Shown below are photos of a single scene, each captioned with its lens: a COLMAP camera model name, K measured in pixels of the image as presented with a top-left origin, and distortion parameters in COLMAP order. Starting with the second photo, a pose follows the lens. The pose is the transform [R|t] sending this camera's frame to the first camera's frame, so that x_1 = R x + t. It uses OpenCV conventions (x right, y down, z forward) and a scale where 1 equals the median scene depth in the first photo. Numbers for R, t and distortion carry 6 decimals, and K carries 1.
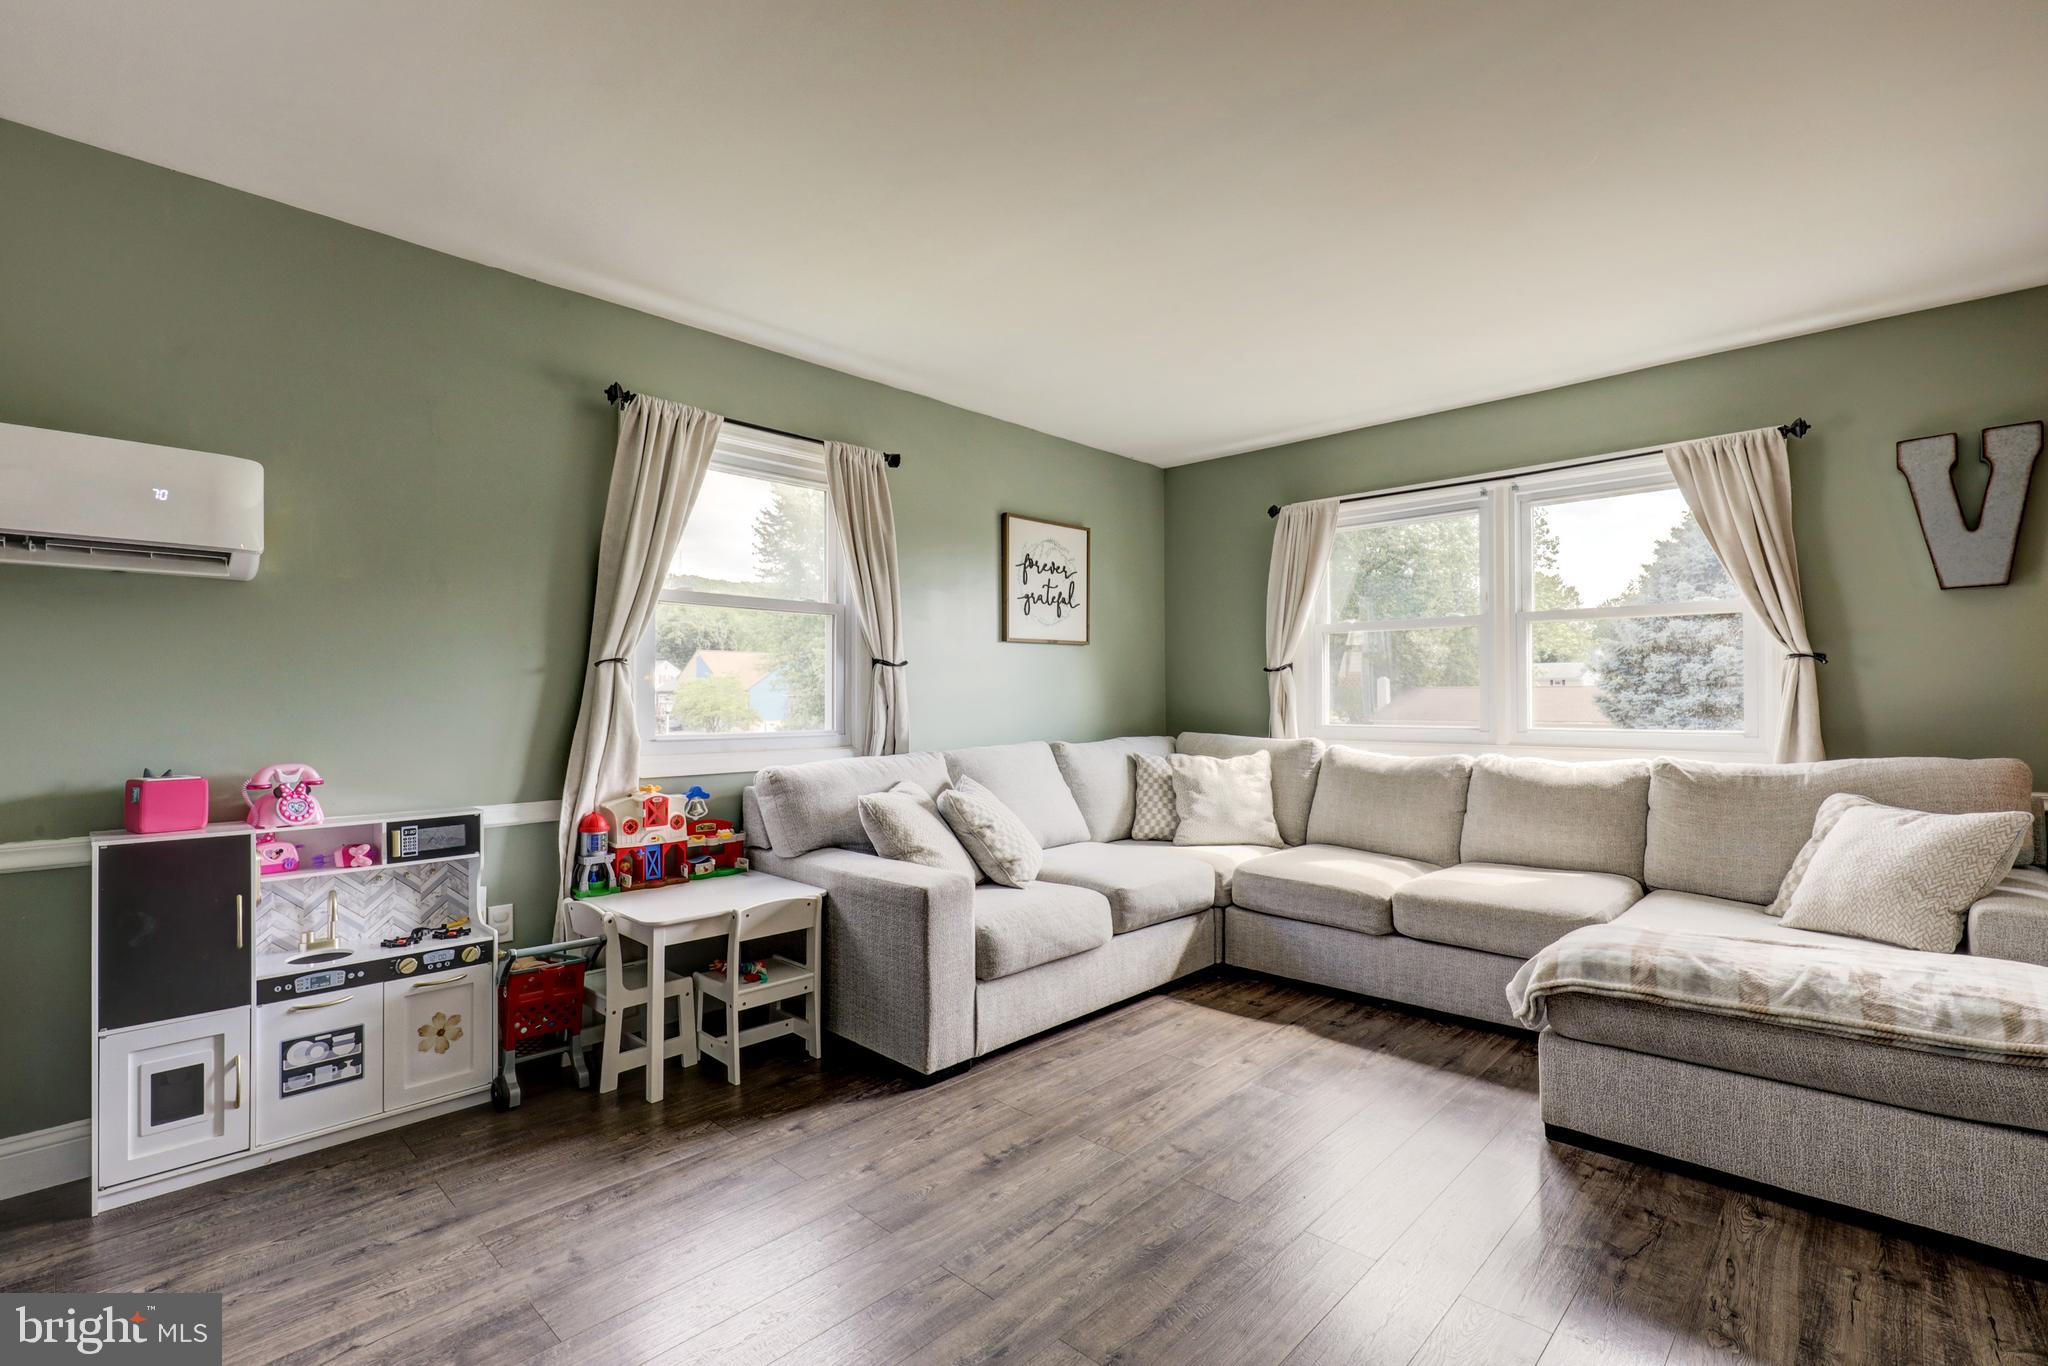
lens RADIAL K [[926.5, 0, 1019.0], [0, 926.5, 687.0], [0, 0, 1]] dist [0.000090, 0.000356]
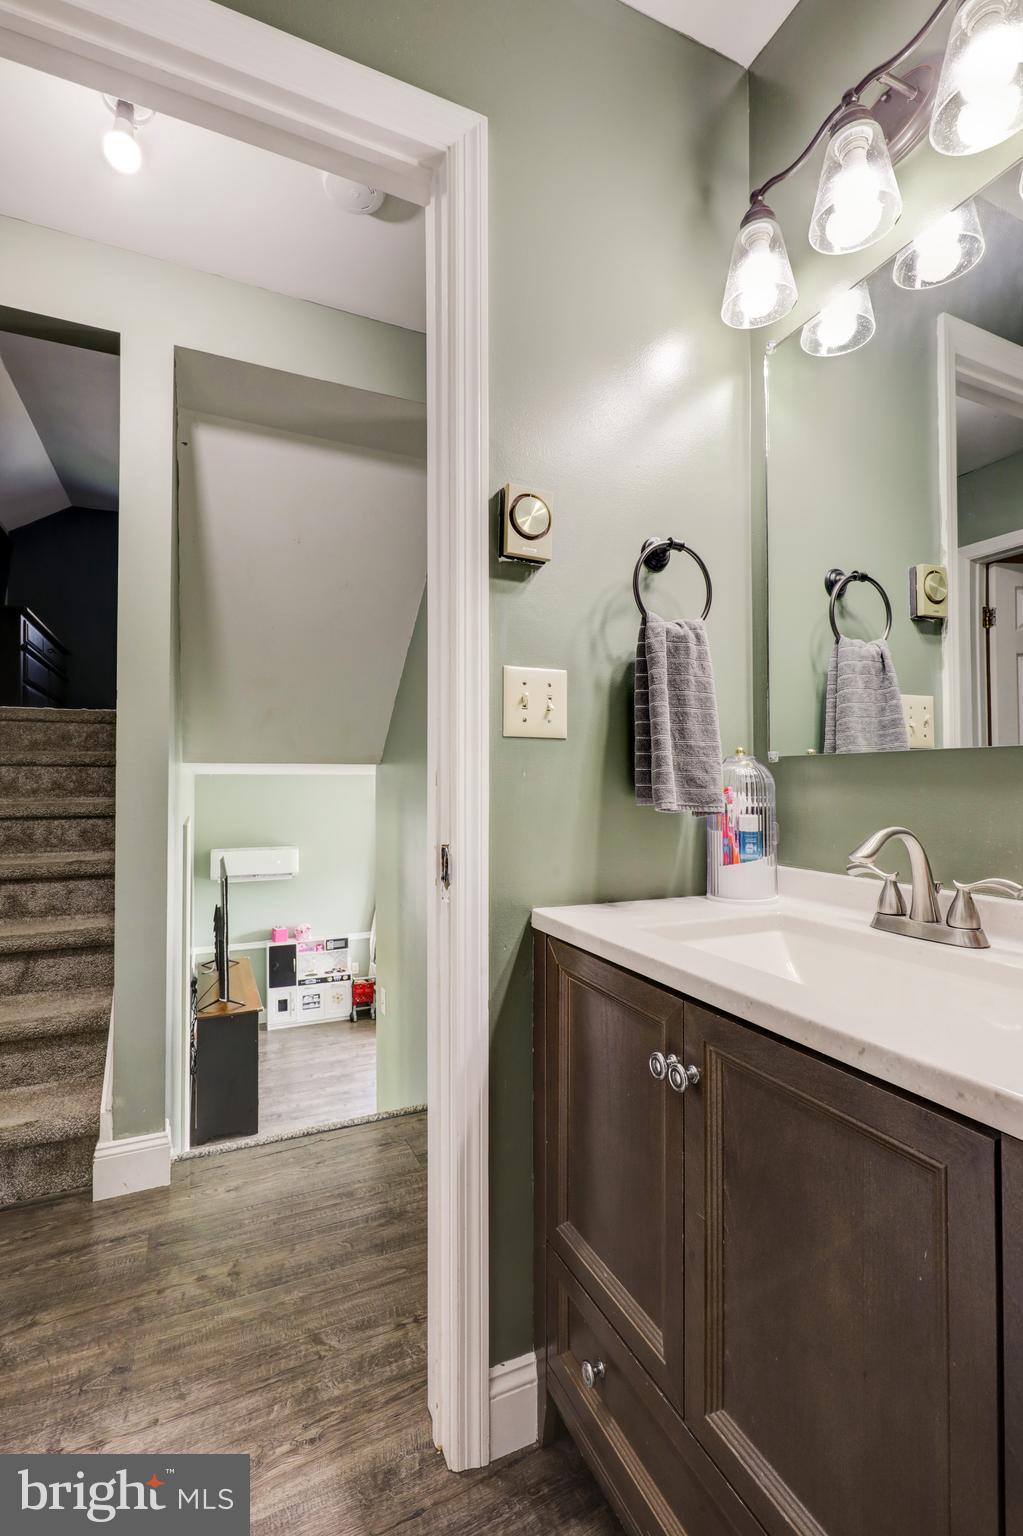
lens RADIAL K [[694.9, 0, 508.3], [0, 694.9, 770.6], [0, 0, 1]] dist [0.000090, 0.000356]
pose [[0.924504, -0.003844, -0.381153, 1.035117], [0.003677, 0.999993, -0.001166, -0.514756], [0.381155, -0.000323, 0.924511, -1.267640]]
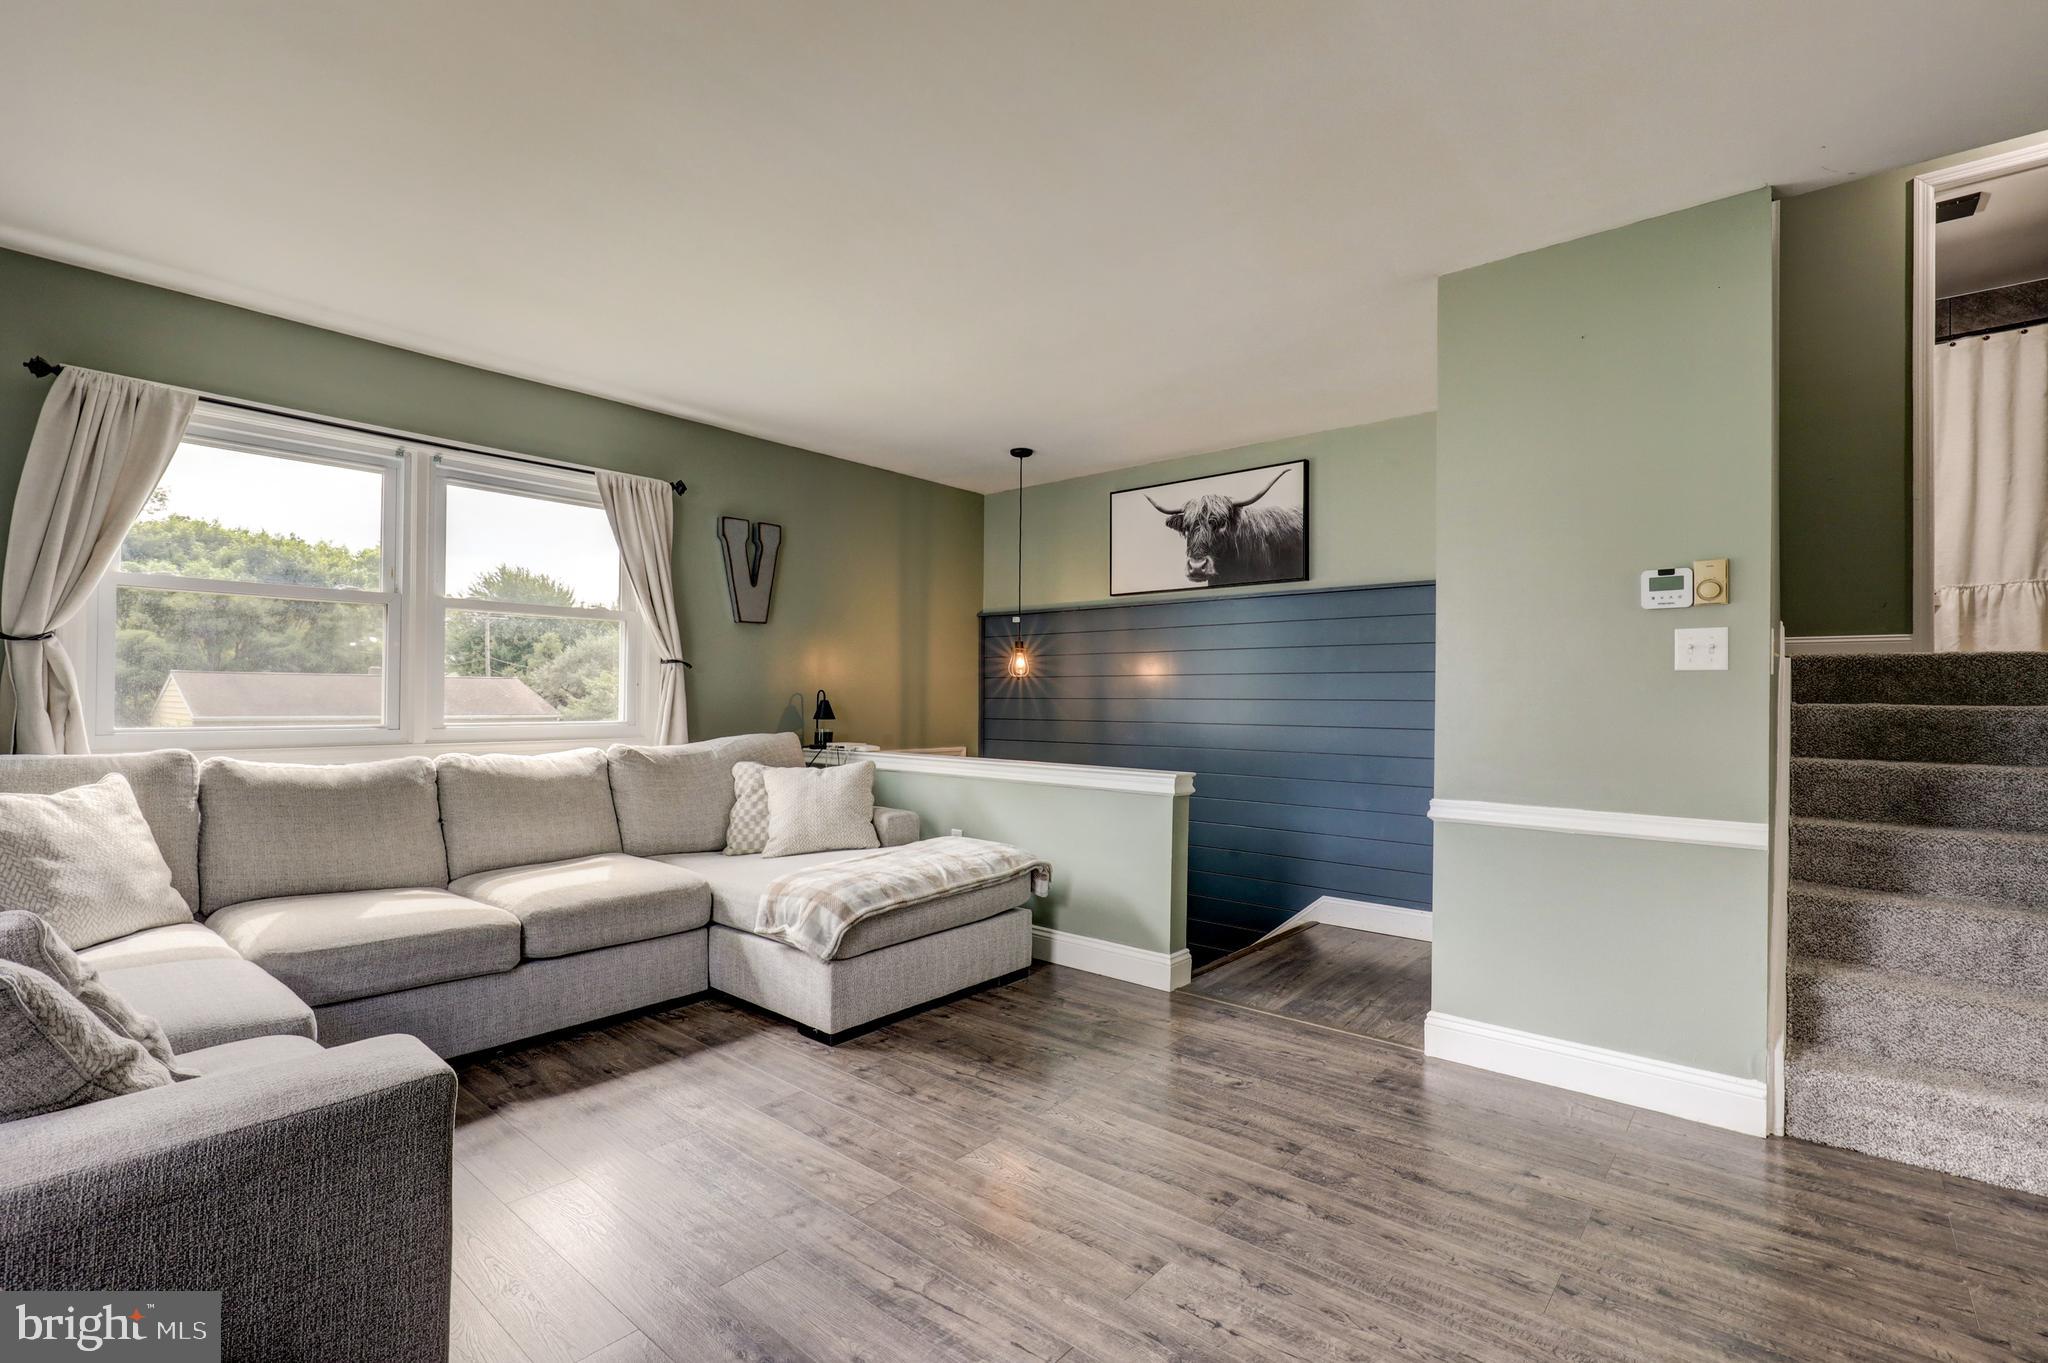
lens RADIAL K [[926.5, 0, 1030.6], [0, 926.5, 690.8], [0, 0, 1]] dist [0.000090, 0.000356]
pose [[-0.065236, 0.006311, 0.997850, -0.645156], [-0.023673, 0.999689, -0.007870, 0.008171], [-0.997589, -0.024136, -0.065067, 0.755923]]
